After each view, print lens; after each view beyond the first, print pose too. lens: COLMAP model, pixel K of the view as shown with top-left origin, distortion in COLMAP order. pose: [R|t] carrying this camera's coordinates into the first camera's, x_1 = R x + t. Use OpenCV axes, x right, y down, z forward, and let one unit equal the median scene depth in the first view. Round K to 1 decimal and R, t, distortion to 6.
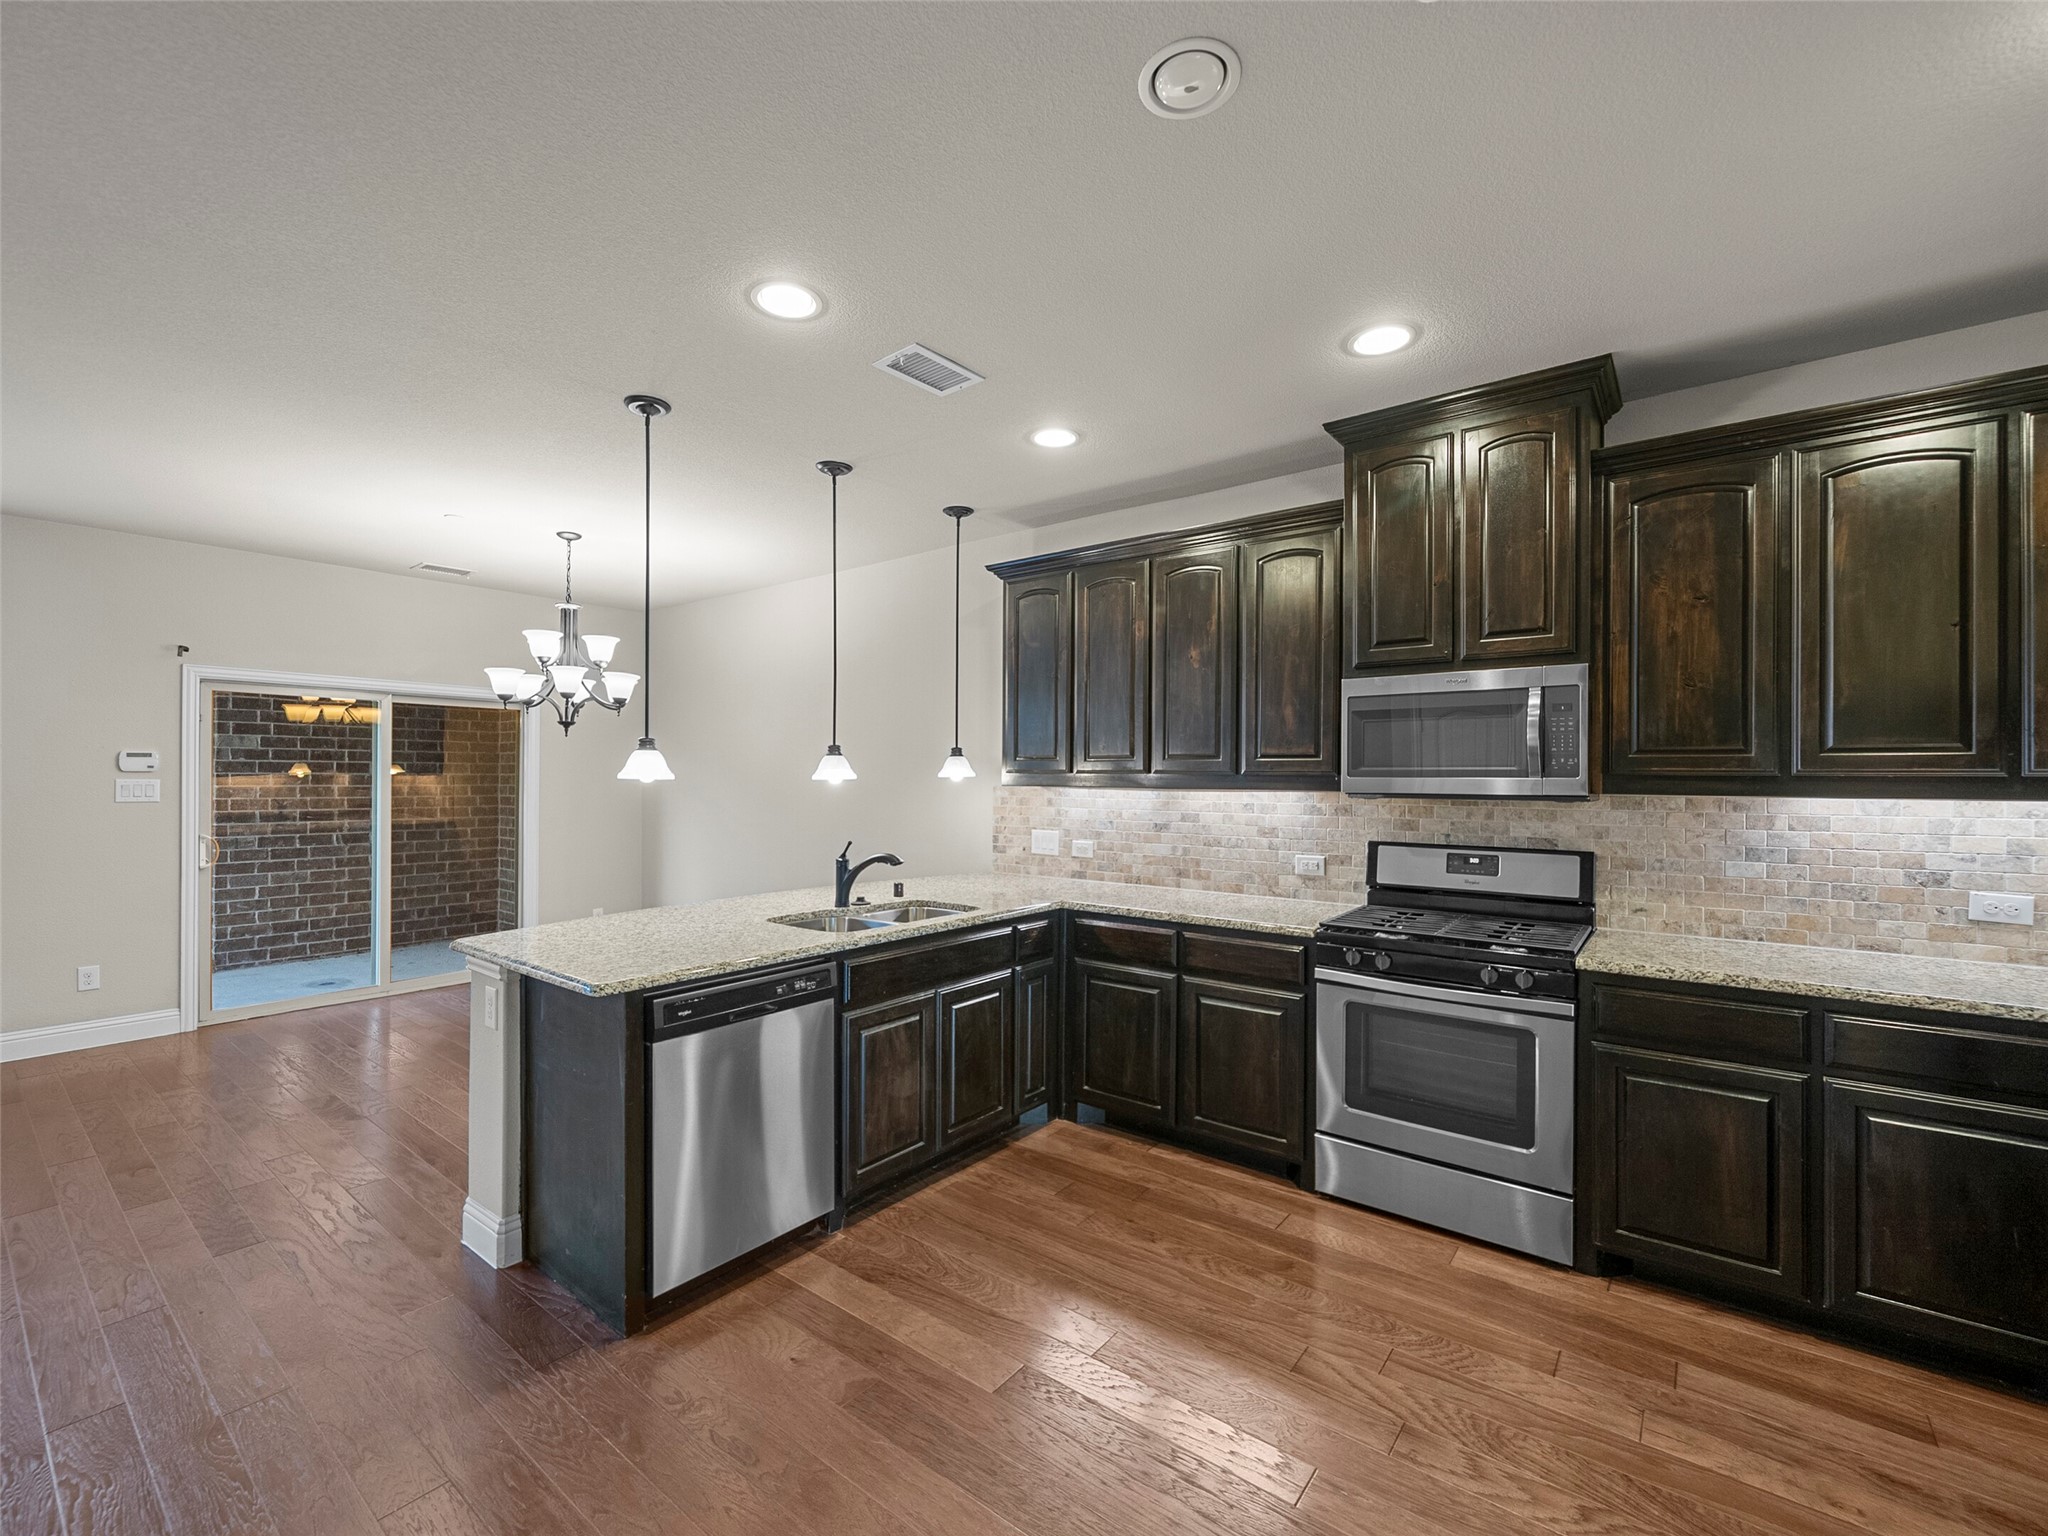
lens RADIAL K [[873.7, 0, 1024.0], [0, 873.7, 768.0], [0, 0, 1]] dist [-0.004785, -0.000315]
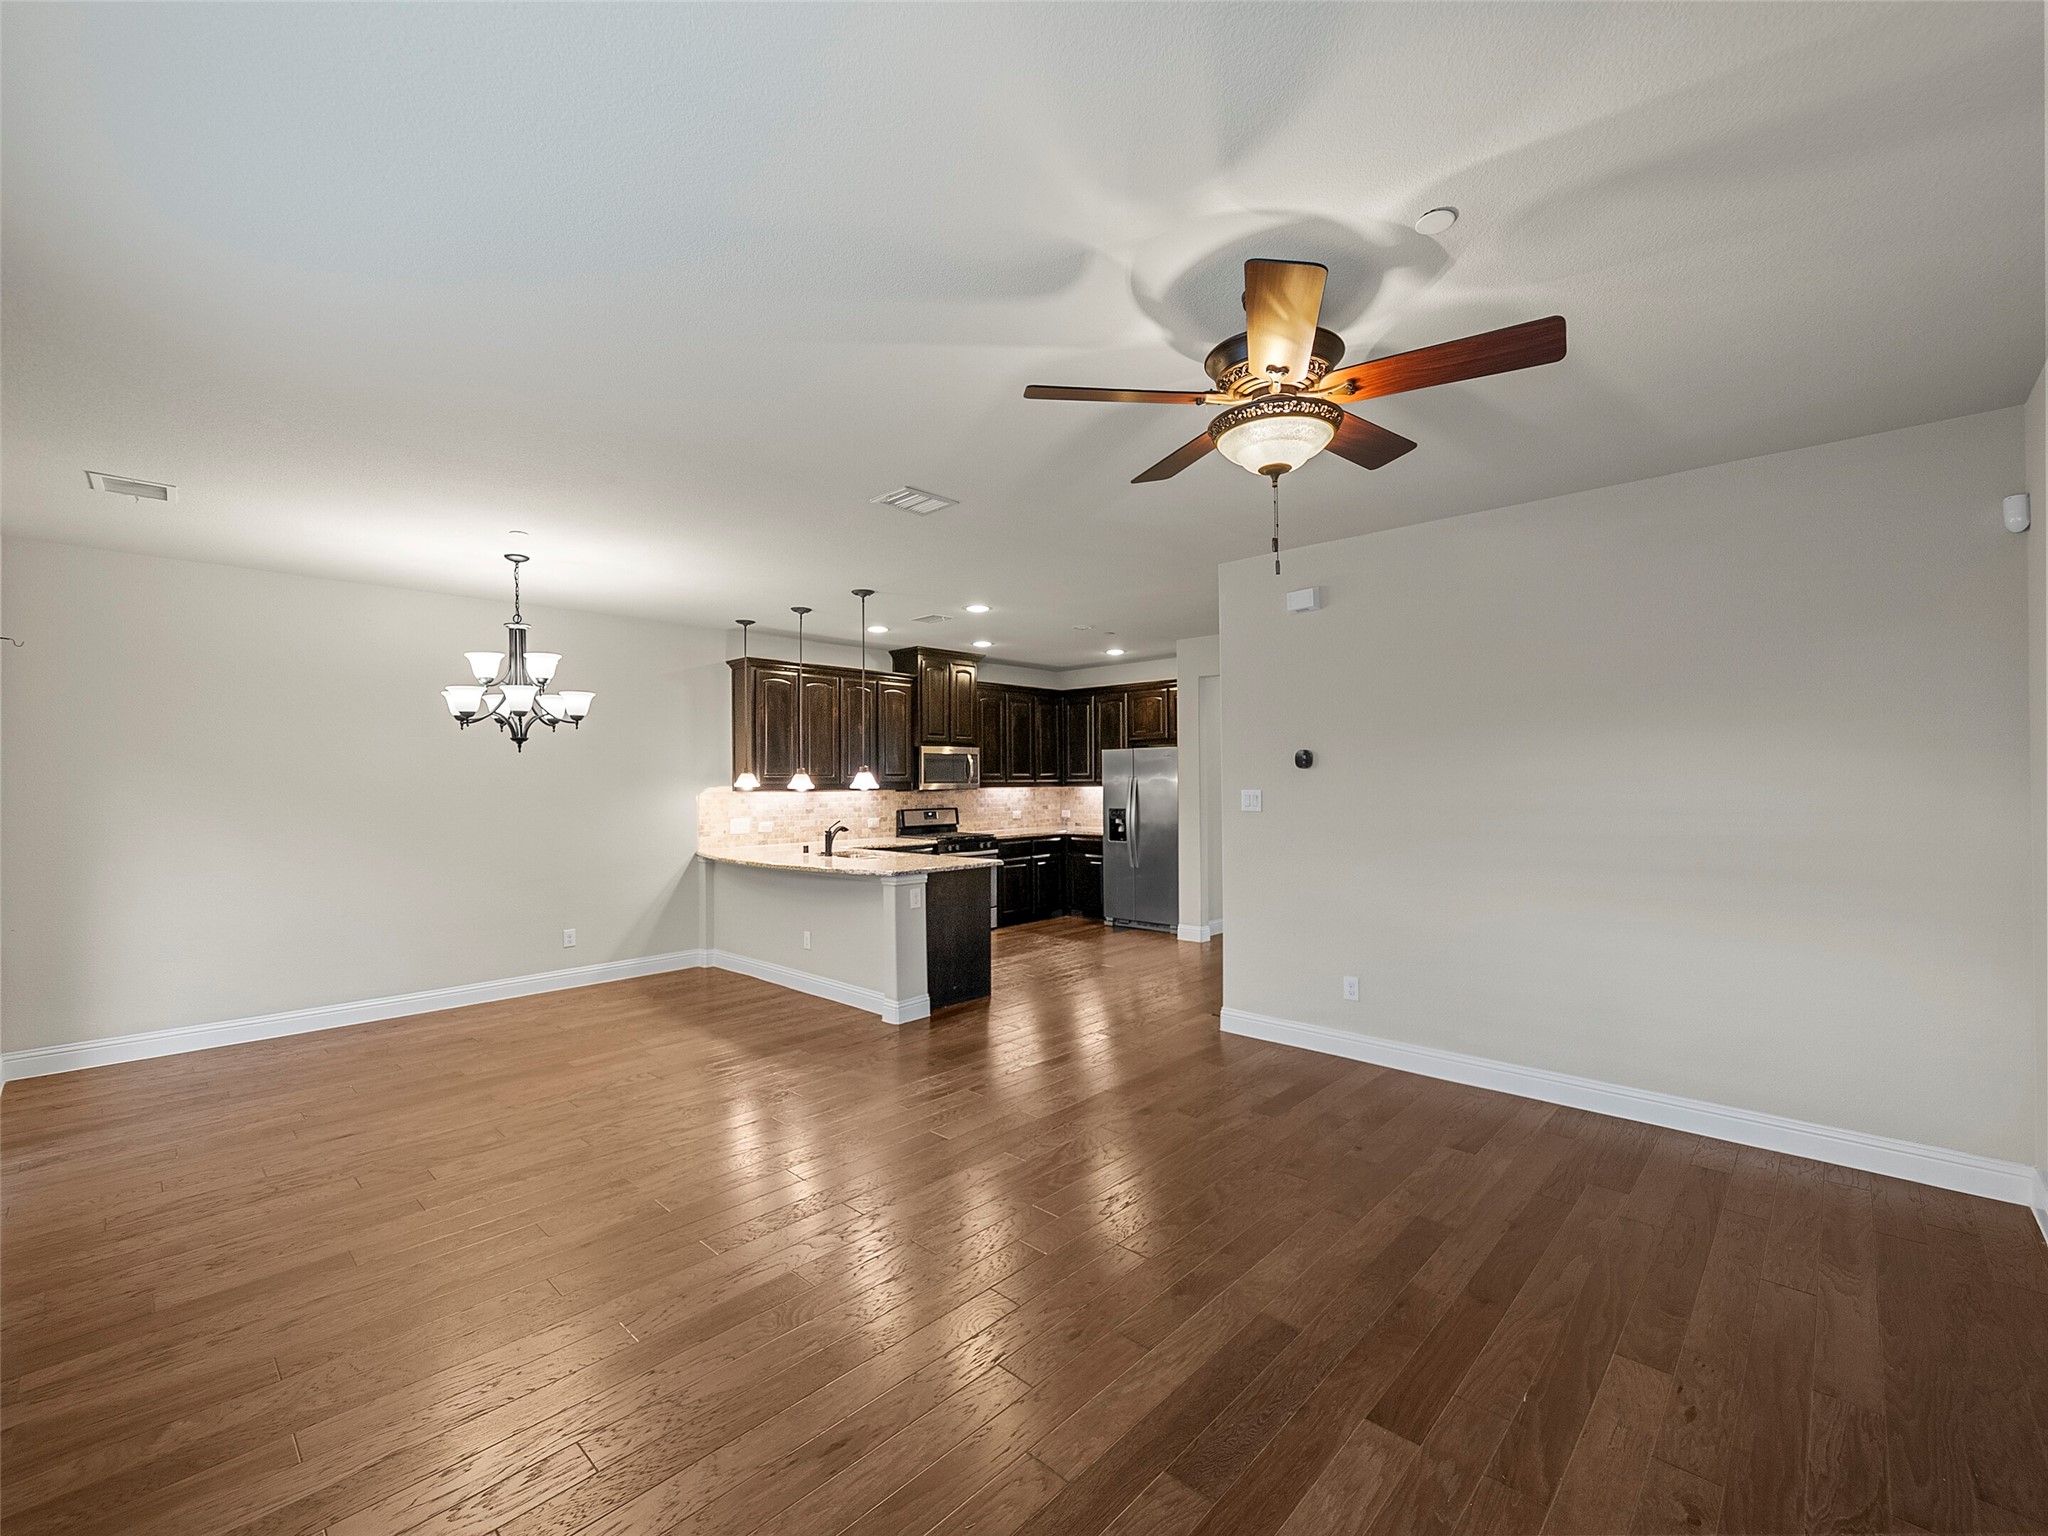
lens RADIAL K [[873.7, 0, 1024.0], [0, 873.7, 768.0], [0, 0, 1]] dist [-0.004785, -0.000315]
pose [[0.096596, 0.008309, 0.995289, -1.726985], [-0.002621, 0.999964, -0.008094, -0.012618], [-0.995320, -0.001827, 0.096614, 0.353335]]
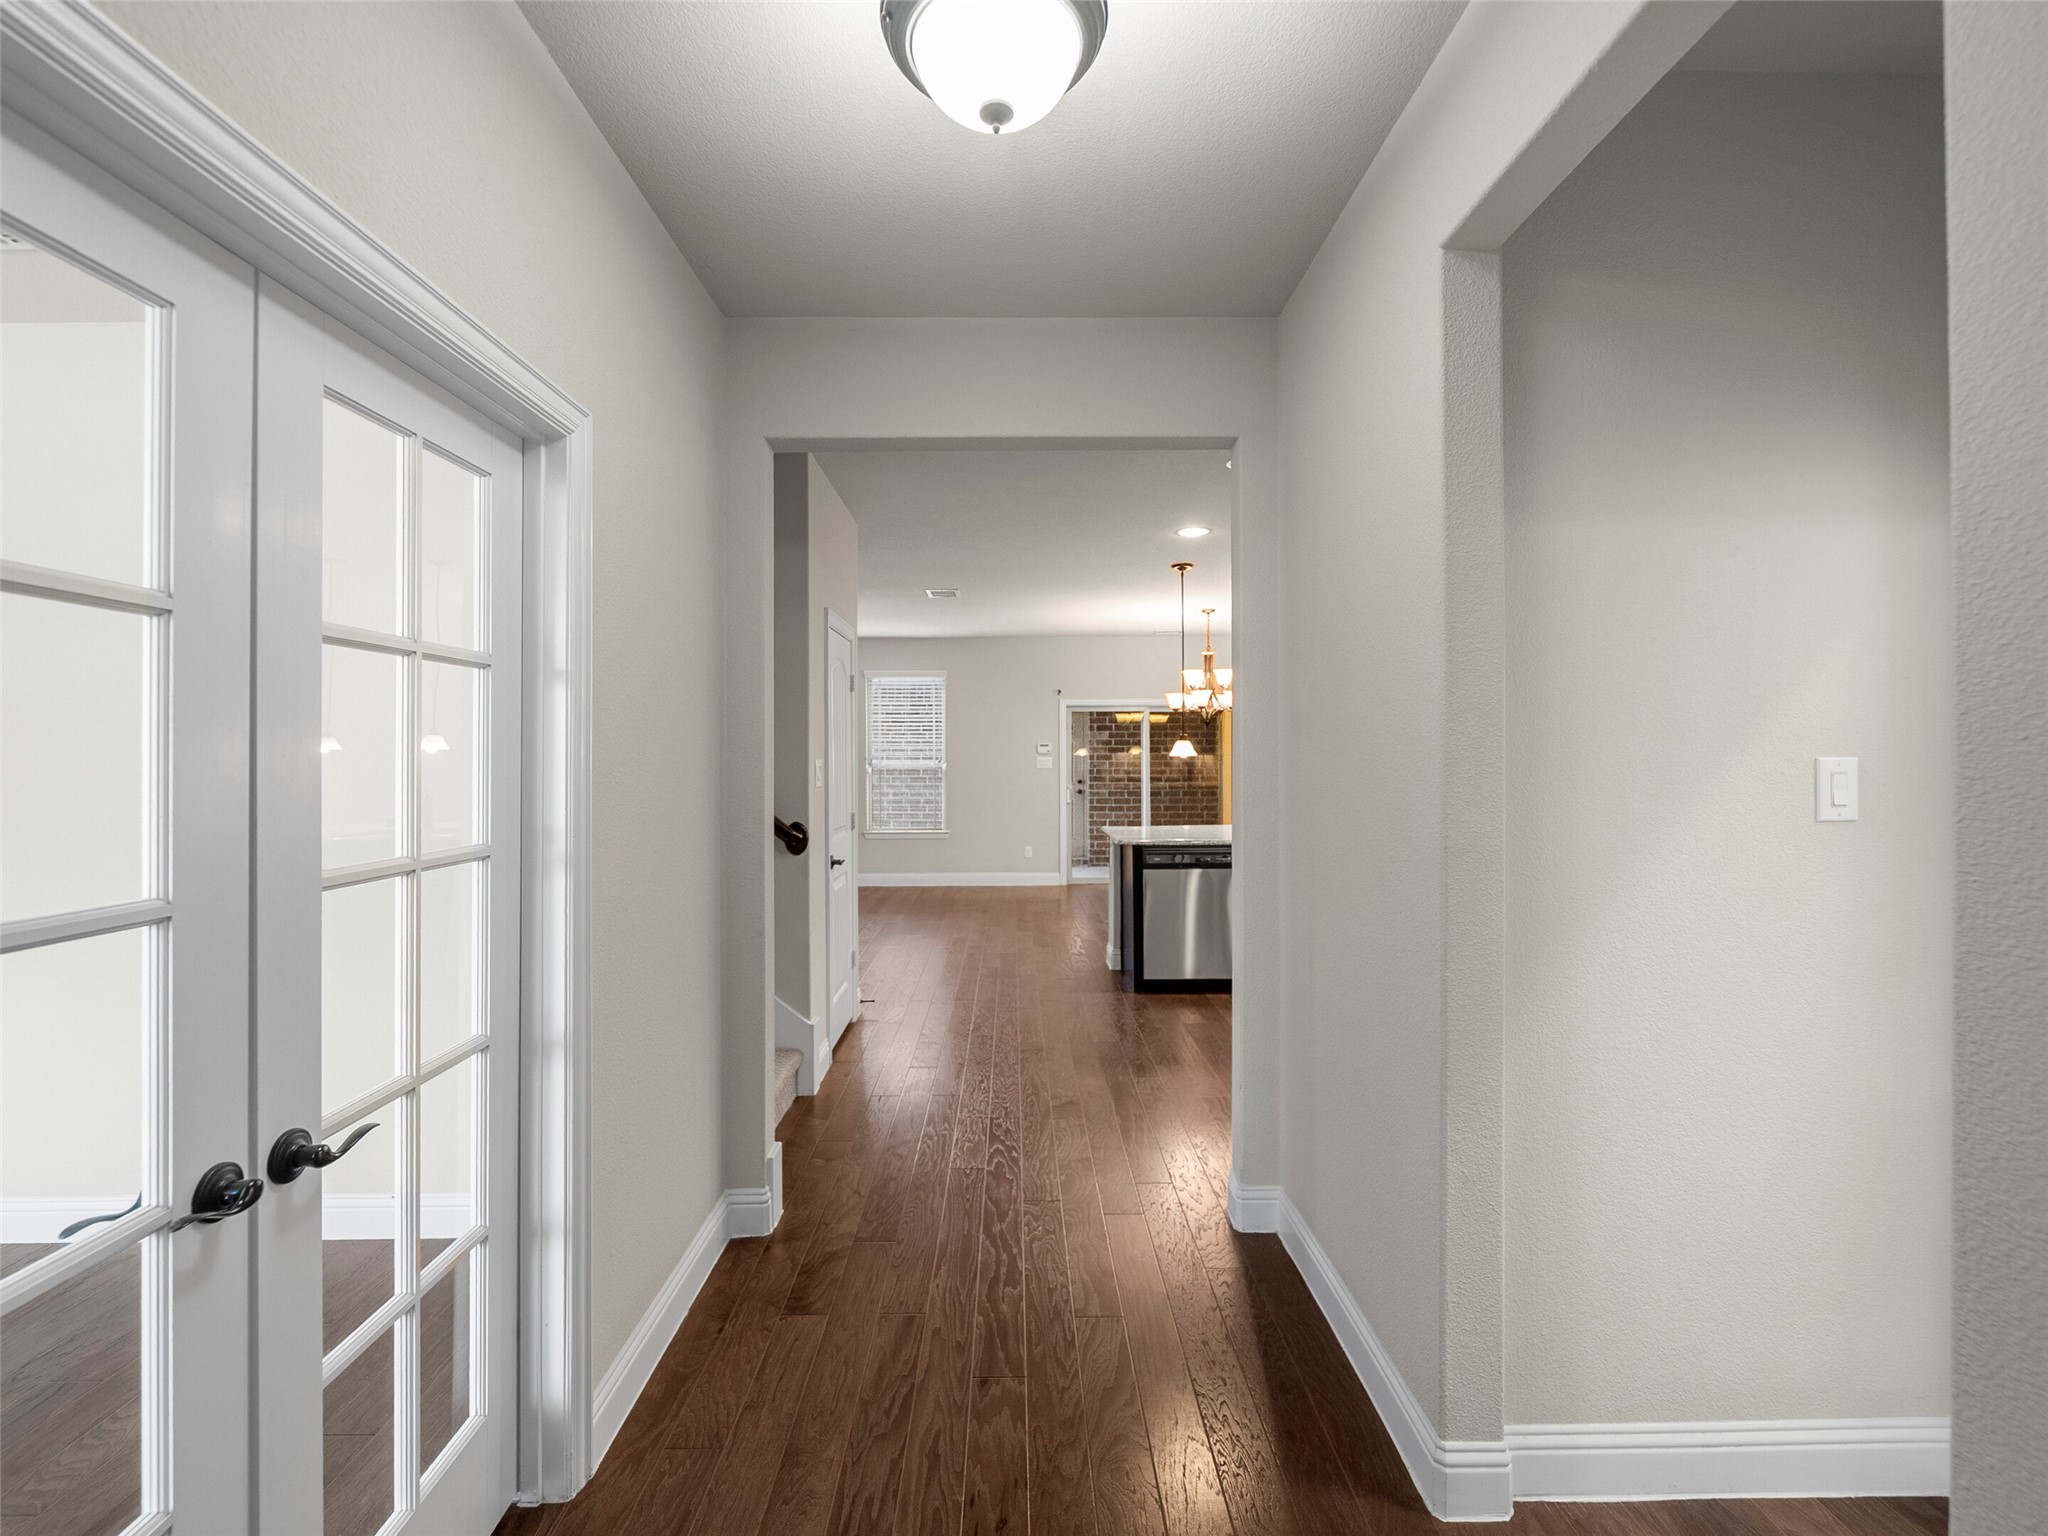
lens RADIAL K [[913.1, 0, 1024.0], [0, 913.1, 768.0], [0, 0, 1]] dist [-0.001013, -0.000084]
pose [[0.624281, 0.005943, -0.781177, 0.727866], [0.013445, 0.999741, 0.018351, -0.002089], [0.781084, -0.021959, 0.624040, -0.436113]]
